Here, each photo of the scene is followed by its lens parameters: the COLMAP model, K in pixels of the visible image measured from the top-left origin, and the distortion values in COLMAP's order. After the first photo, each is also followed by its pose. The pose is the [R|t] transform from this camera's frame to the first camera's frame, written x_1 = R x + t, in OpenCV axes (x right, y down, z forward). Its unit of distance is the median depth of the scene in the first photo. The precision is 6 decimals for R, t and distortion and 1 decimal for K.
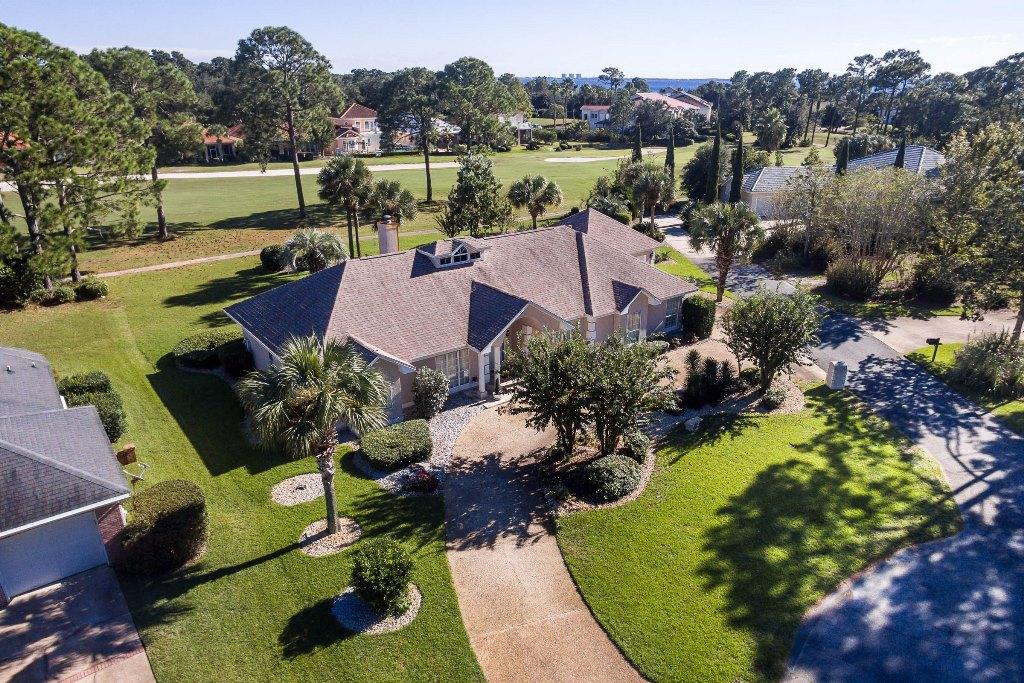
lens RADIAL K [[656.3, 0, 556.2], [0, 656.3, 339.4], [0, 0, 1]] dist [-0.055496, 0.051784]
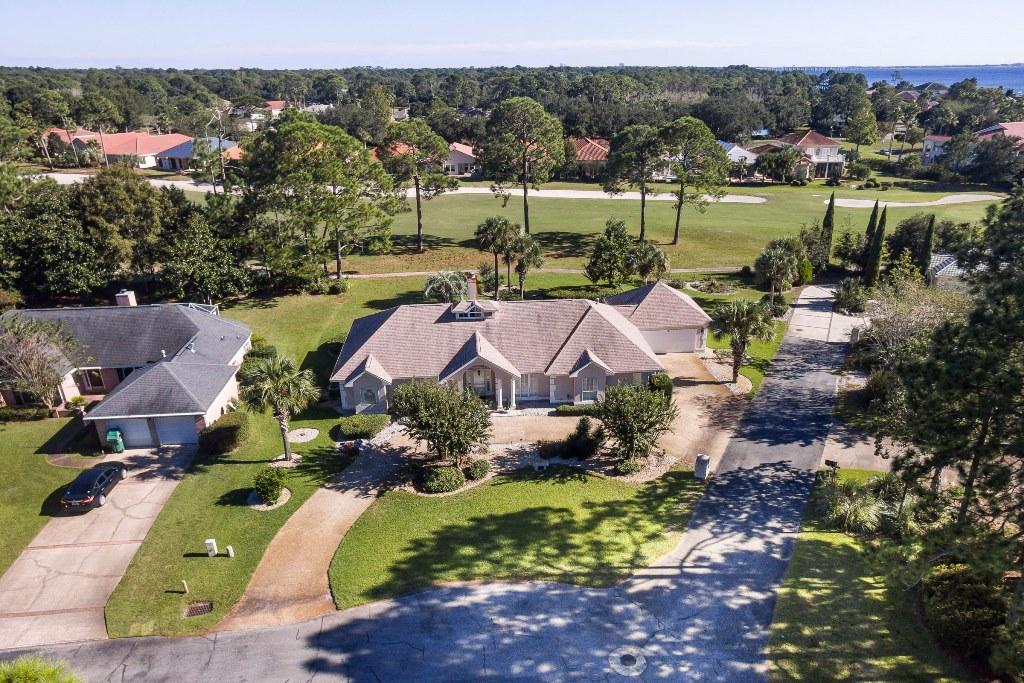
lens RADIAL K [[656.3, 0, 556.2], [0, 656.3, 339.4], [0, 0, 1]] dist [-0.055496, 0.051784]
pose [[0.861036, 0.185805, -0.473386, 1.001357], [-0.190727, 0.980904, 0.038096, -0.228835], [0.471424, 0.057485, 0.880031, -0.258727]]
